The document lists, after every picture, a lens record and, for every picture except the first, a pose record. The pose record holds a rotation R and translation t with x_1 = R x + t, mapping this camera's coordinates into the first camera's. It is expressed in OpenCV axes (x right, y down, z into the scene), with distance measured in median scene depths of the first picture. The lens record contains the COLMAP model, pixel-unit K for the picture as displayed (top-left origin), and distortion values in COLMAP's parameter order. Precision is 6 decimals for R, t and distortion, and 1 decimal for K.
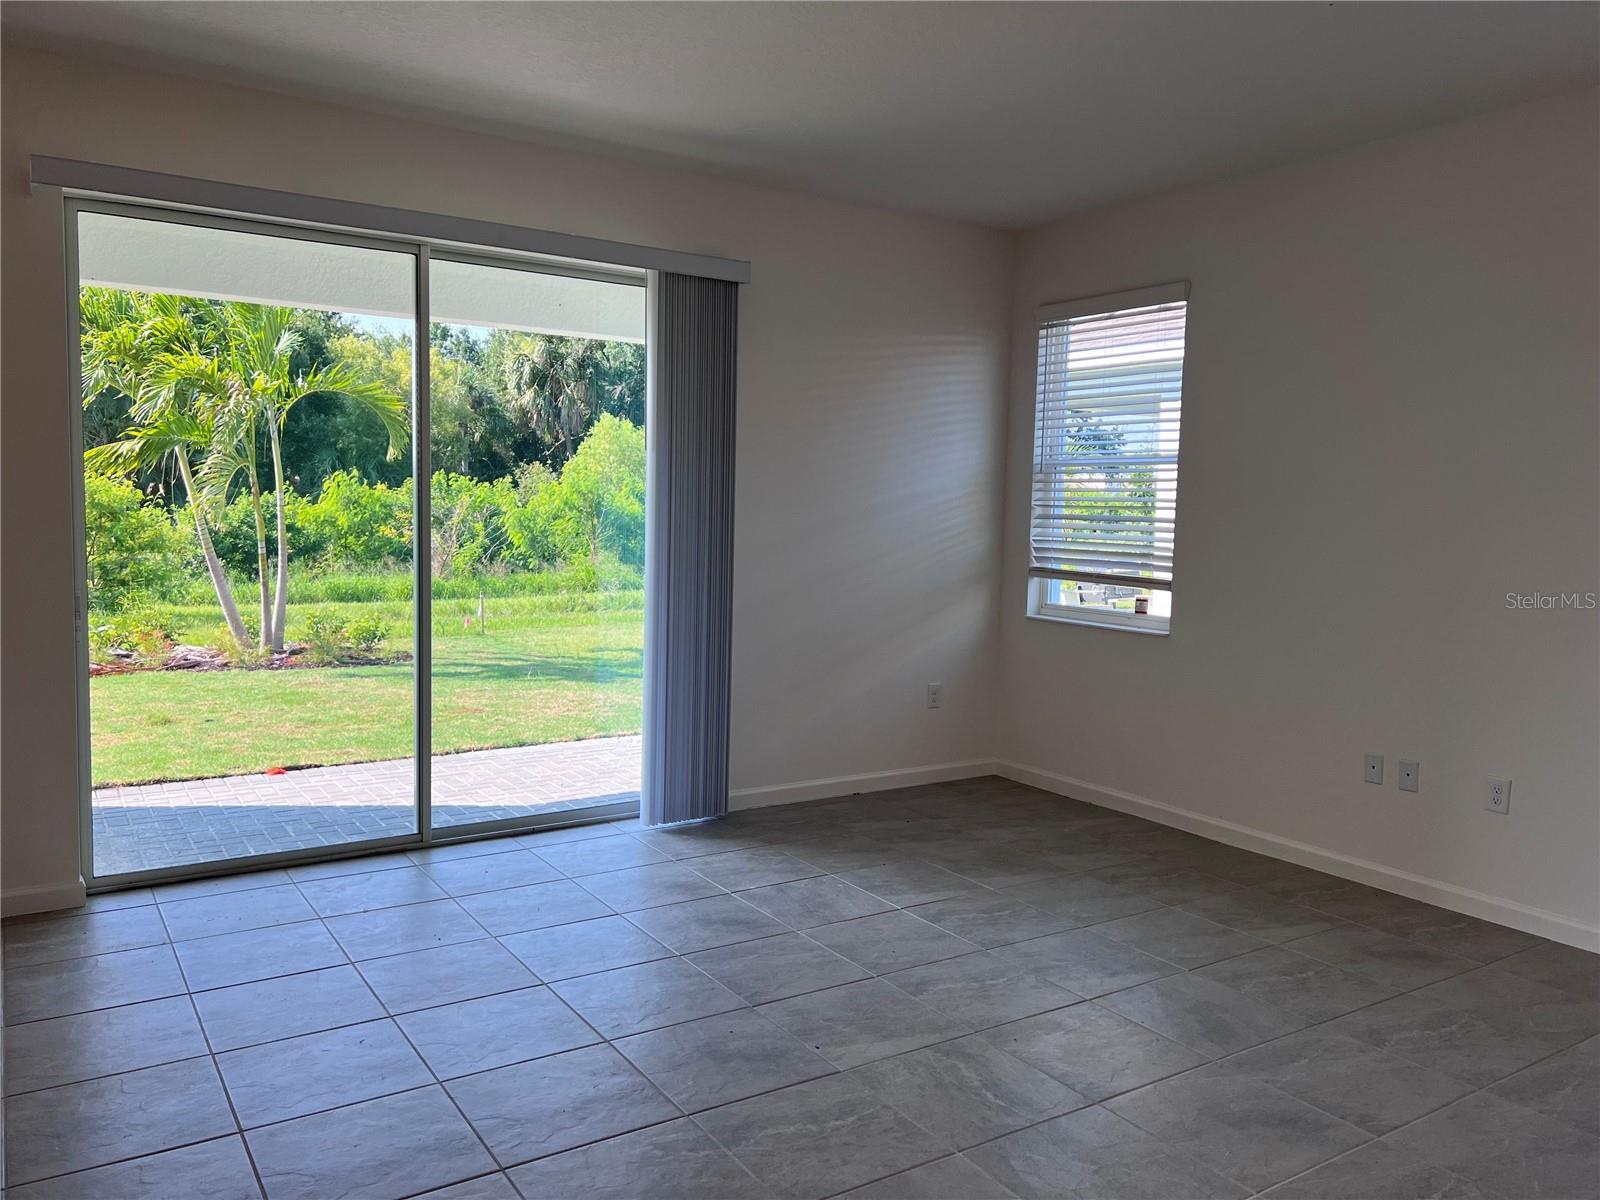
lens RADIAL K [[1192.4, 0, 790.2], [0, 1192.4, 597.6], [0, 0, 1]] dist [0.005468, -0.018405]
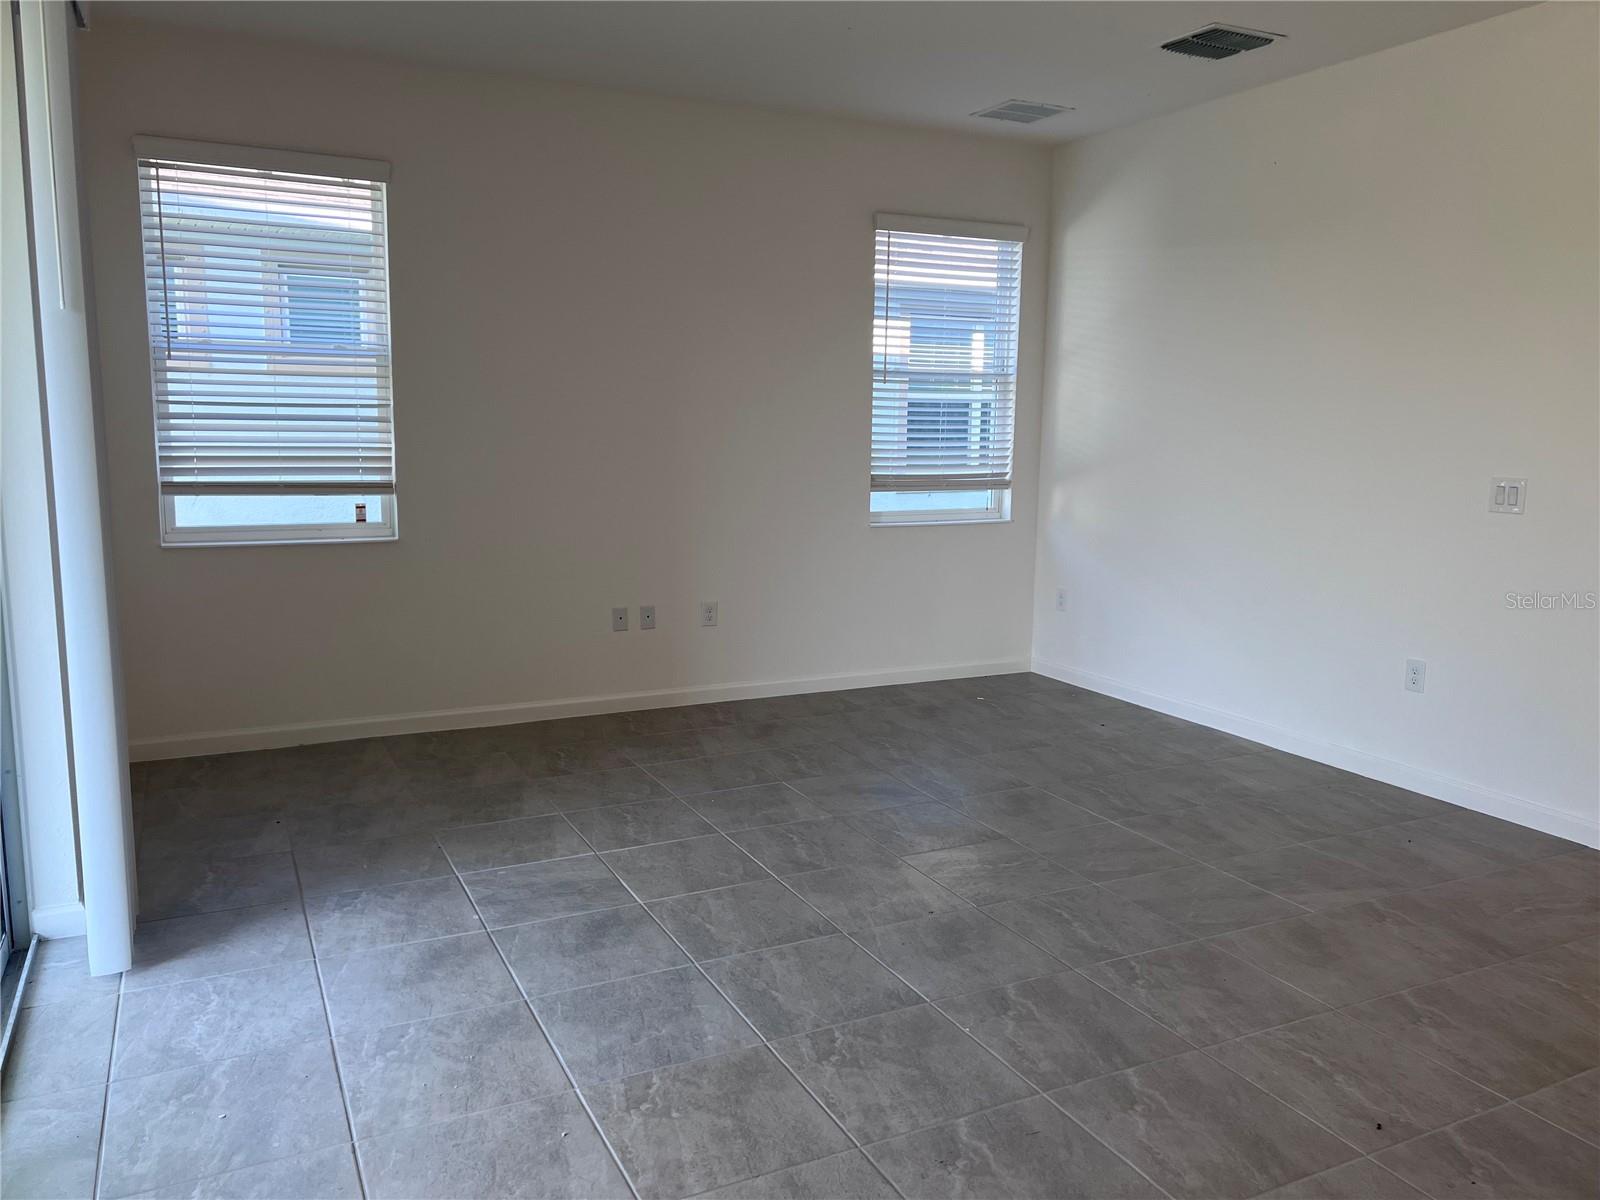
lens RADIAL K [[1192.4, 0, 790.5], [0, 1192.4, 599.4], [0, 0, 1]] dist [0.005468, -0.018405]
pose [[0.108126, -0.167462, 0.979931, -0.688781], [0.070650, 0.984512, 0.160449, -0.061144], [-0.991624, 0.051883, 0.118283, 0.668549]]
